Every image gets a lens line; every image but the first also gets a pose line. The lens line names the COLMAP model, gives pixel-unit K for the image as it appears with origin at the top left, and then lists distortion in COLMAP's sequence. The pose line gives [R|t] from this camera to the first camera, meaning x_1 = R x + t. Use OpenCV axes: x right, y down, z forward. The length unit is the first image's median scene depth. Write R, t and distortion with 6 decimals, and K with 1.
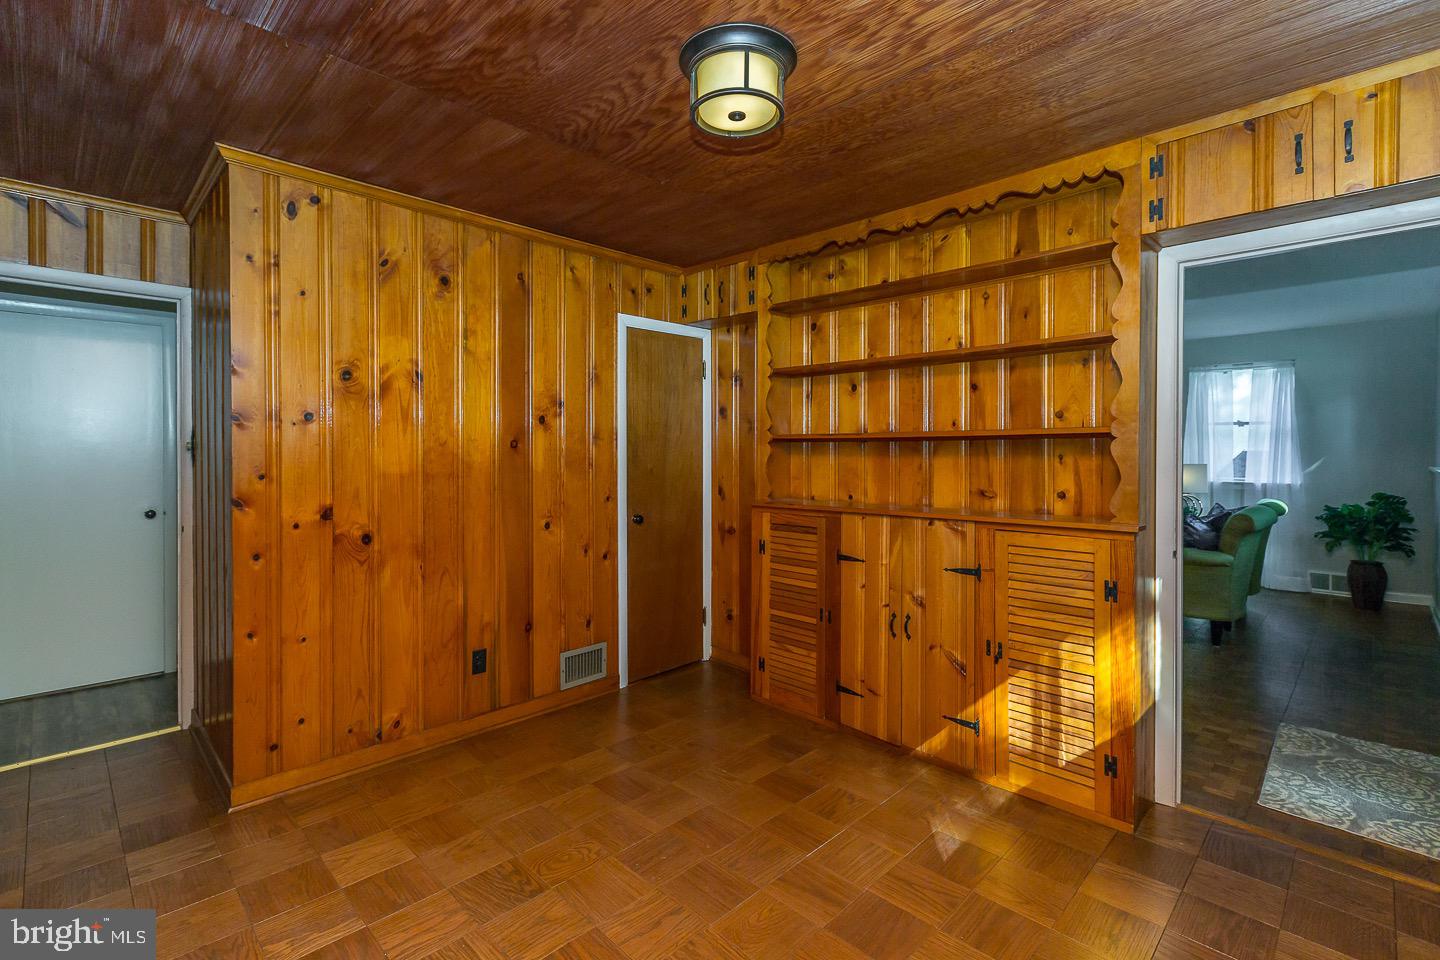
lens RADIAL K [[652.5, 0, 719.0], [0, 652.5, 453.5], [0, 0, 1]] dist [0.005264, -0.000485]
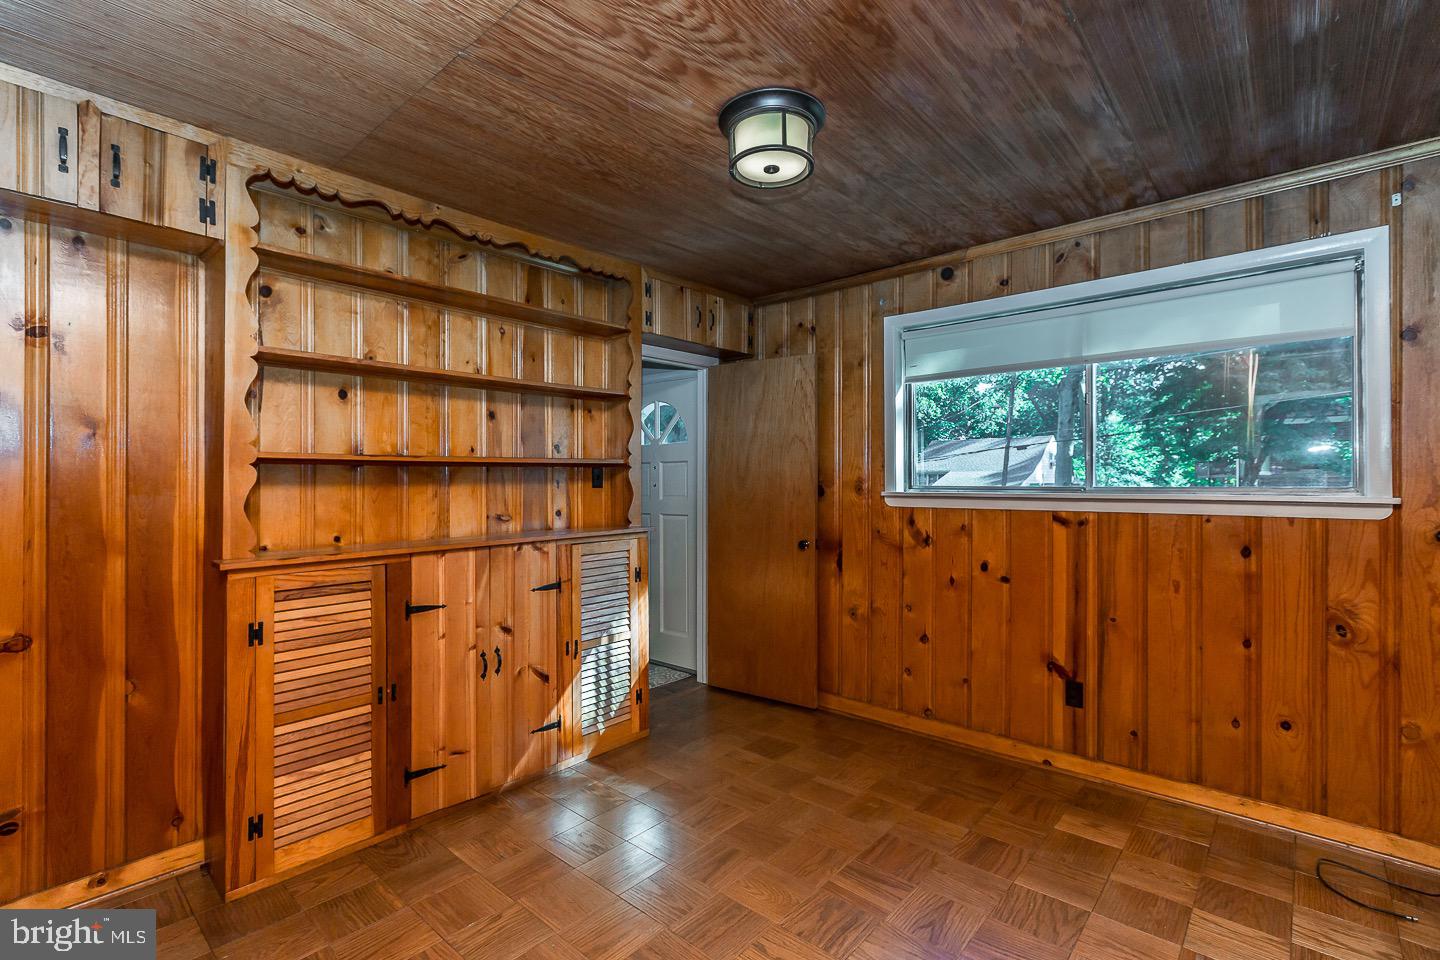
lens RADIAL K [[652.5, 0, 716.8], [0, 652.5, 474.6], [0, 0, 1]] dist [0.005264, -0.000485]
pose [[-0.042840, 0.005186, 0.999068, -0.670954], [0.005870, 0.999971, -0.004939, -0.000992], [-0.999065, 0.005653, -0.042870, 0.705890]]
